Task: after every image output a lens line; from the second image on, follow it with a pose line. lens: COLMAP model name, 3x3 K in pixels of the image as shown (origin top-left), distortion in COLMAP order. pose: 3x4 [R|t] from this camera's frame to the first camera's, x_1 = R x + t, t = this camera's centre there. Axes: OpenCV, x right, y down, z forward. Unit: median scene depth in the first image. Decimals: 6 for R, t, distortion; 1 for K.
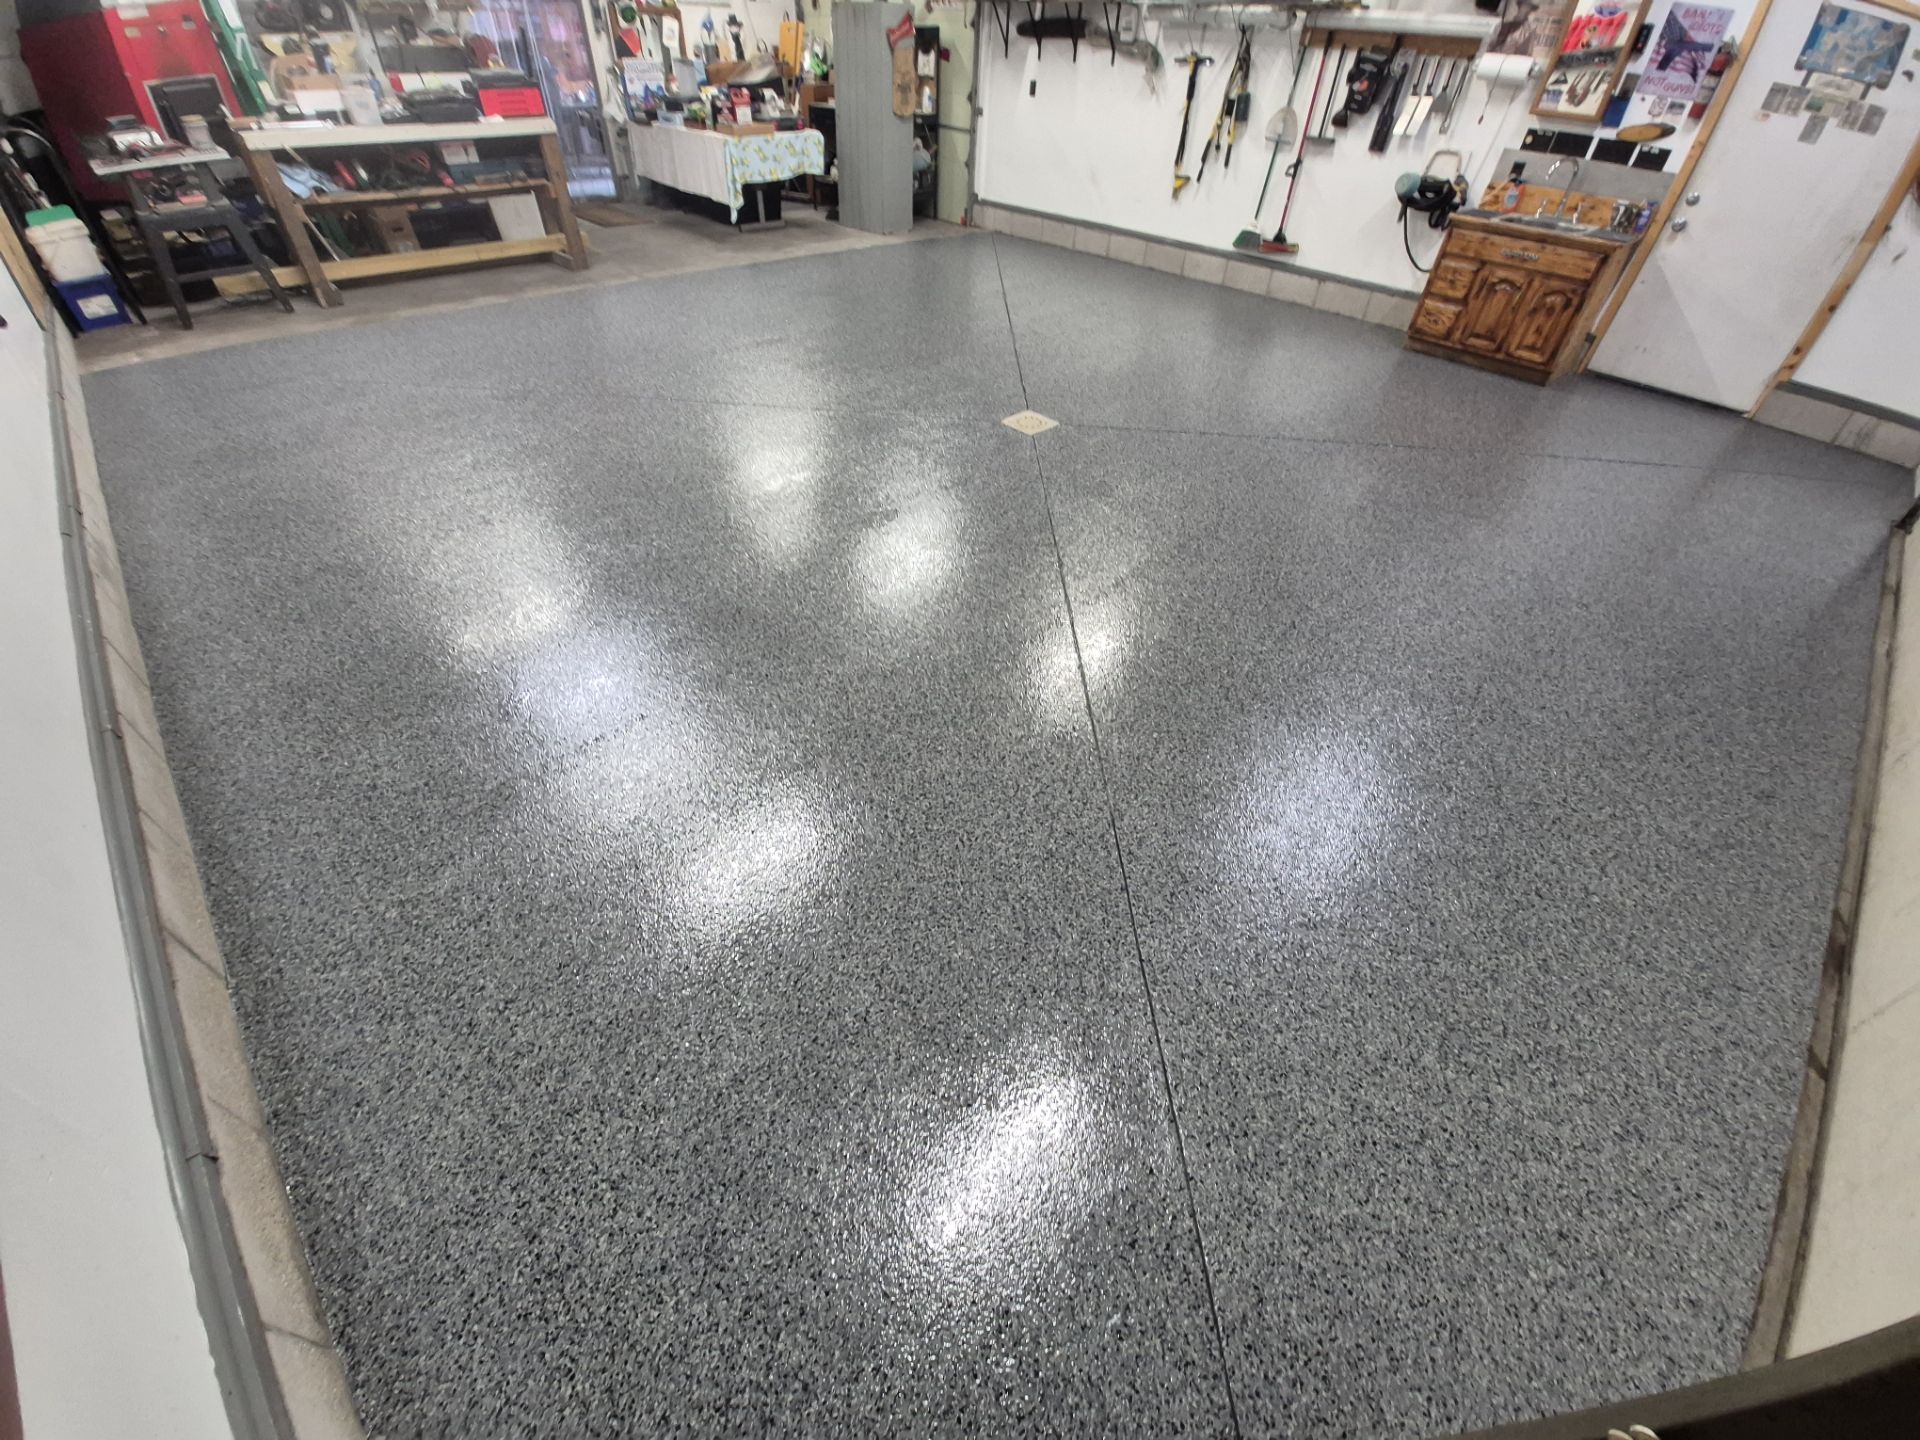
lens RADIAL K [[751.2, 0, 953.0], [0, 751.2, 714.1], [0, 0, 1]] dist [-0.001154, -0.009078]
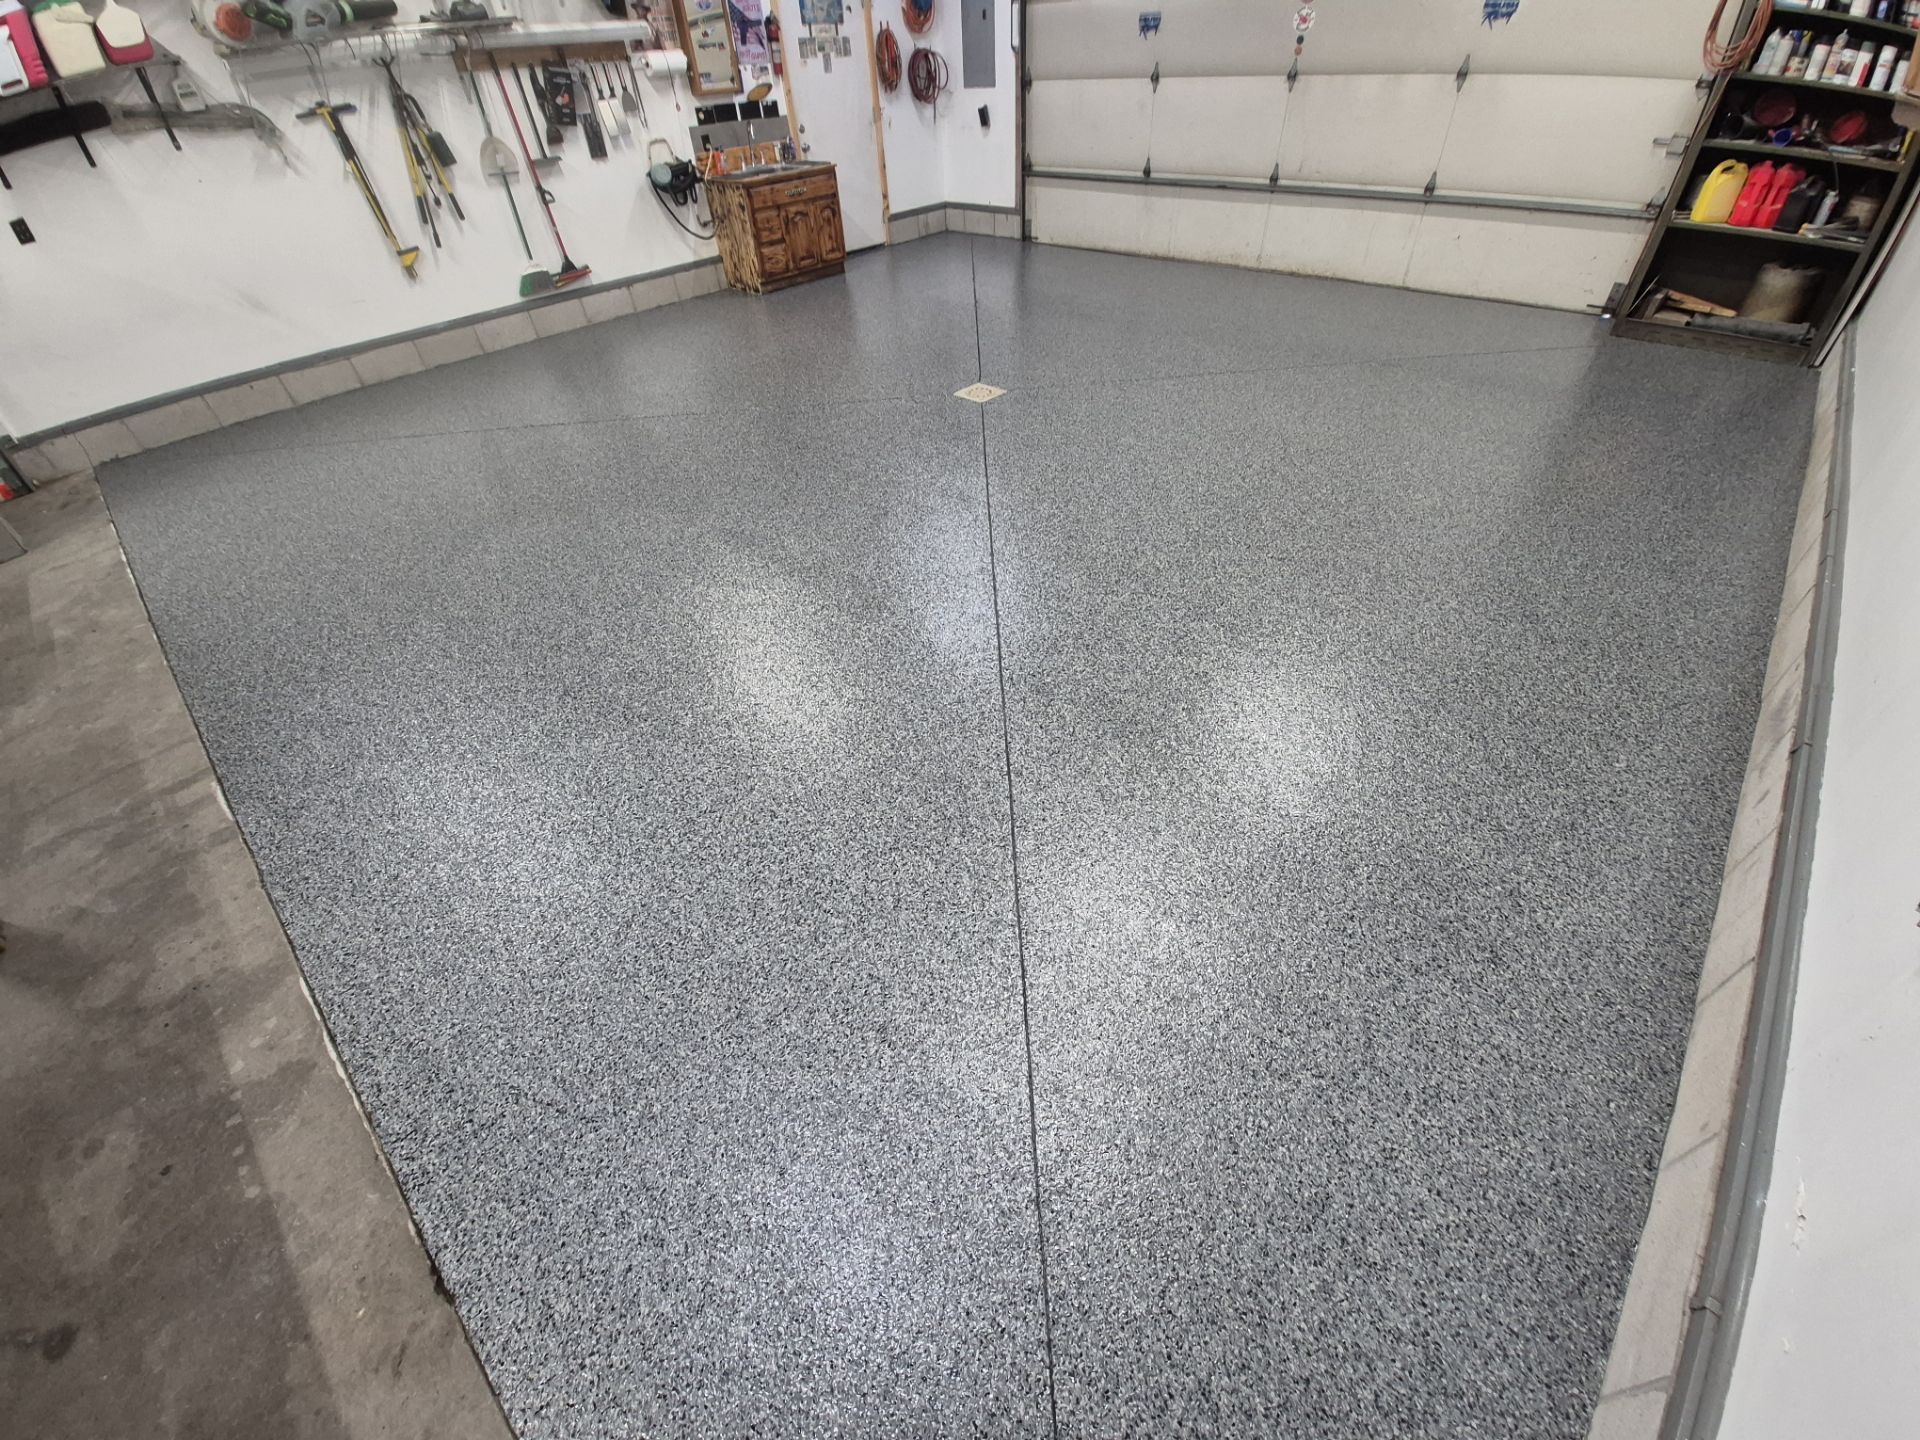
lens RADIAL K [[750.9, 0, 961.5], [0, 750.9, 717.3], [0, 0, 1]] dist [-0.001228, -0.010799]
pose [[-0.075514, -0.694311, 0.715703, -0.867352], [0.705766, 0.469823, 0.530246, -0.660236], [-0.704409, 0.545160, 0.454543, 0.674883]]
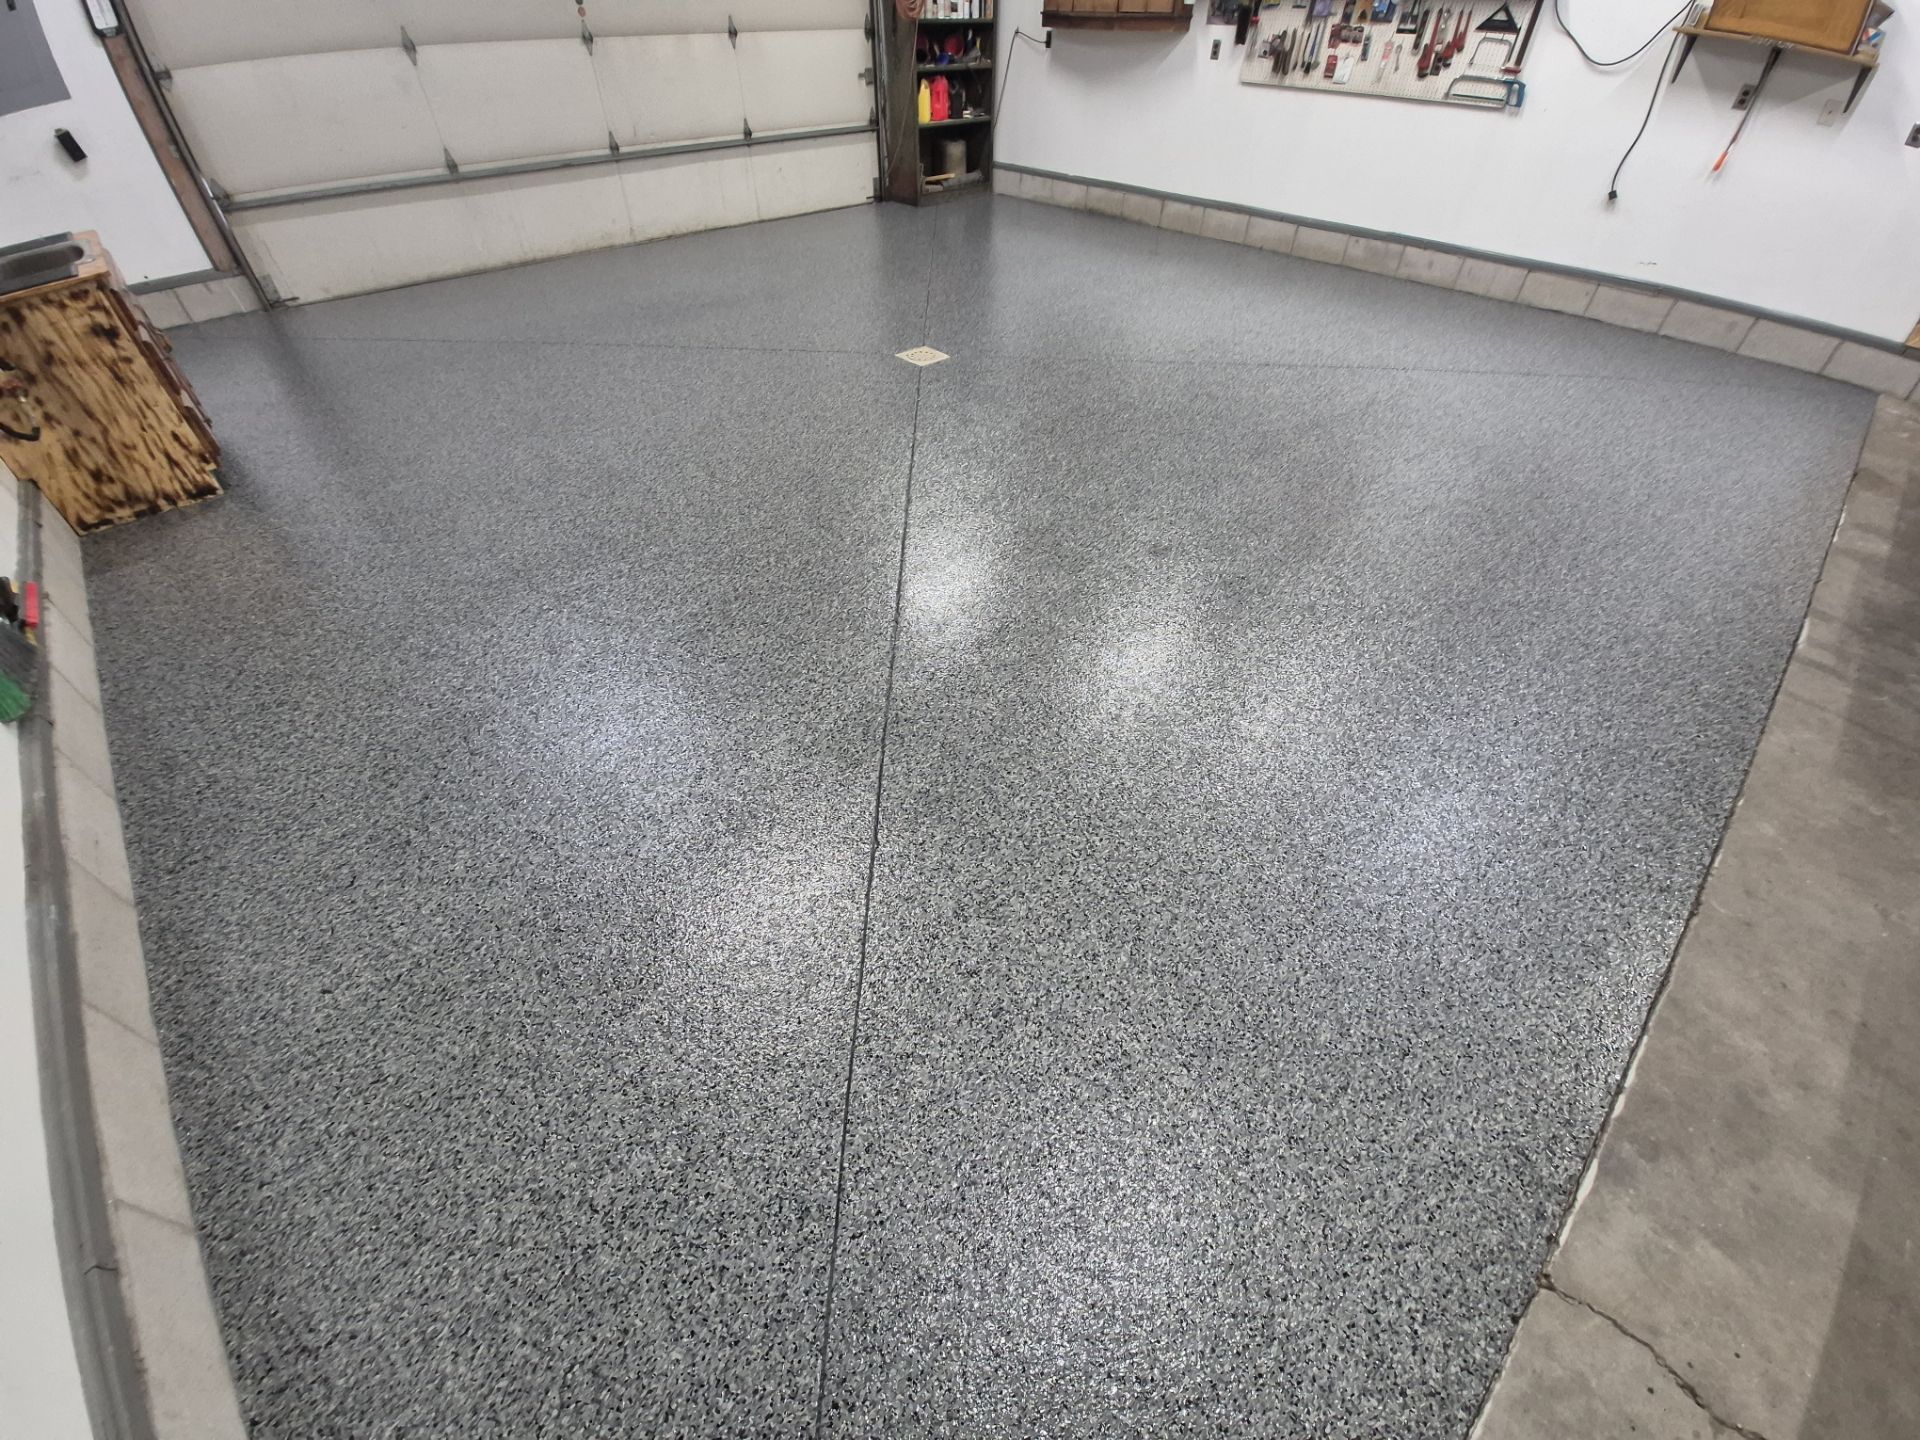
lens RADIAL K [[757.7, 0, 951.4], [0, 757.7, 712.0], [0, 0, 1]] dist [-0.000324, -0.011397]
pose [[-0.999037, -0.036350, -0.024591, 0.062761], [-0.027095, 0.070094, 0.997172, -1.208194], [-0.034523, 0.996878, -0.071011, 1.351199]]
